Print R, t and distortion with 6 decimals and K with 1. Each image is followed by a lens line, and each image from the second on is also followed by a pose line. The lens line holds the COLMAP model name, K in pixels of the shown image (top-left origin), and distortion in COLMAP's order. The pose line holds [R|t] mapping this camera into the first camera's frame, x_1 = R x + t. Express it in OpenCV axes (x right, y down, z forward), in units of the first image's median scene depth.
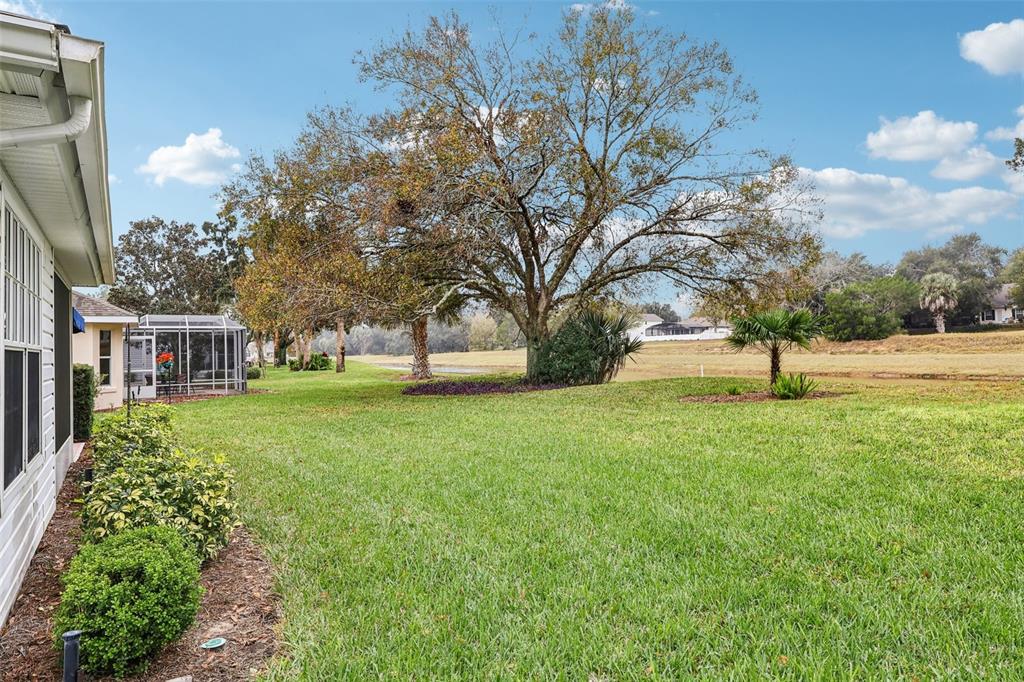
lens RADIAL K [[642.4, 0, 512.0], [0, 642.4, 341.0], [0, 0, 1]] dist [0.001340, 0.000485]
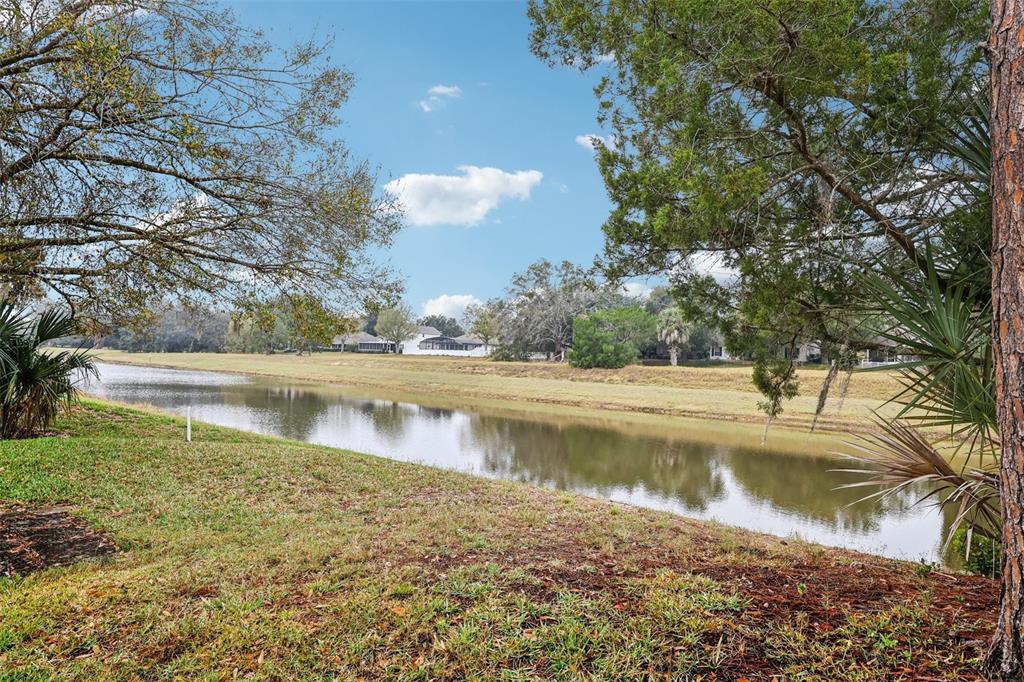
lens RADIAL K [[642.4, 0, 512.0], [0, 642.4, 341.0], [0, 0, 1]] dist [0.001340, 0.000485]
pose [[0.950779, 0.071829, 0.301430, 0.110207], [-0.066913, 0.997404, -0.026615, -0.007325], [-0.302559, 0.005135, 0.953117, 0.096077]]
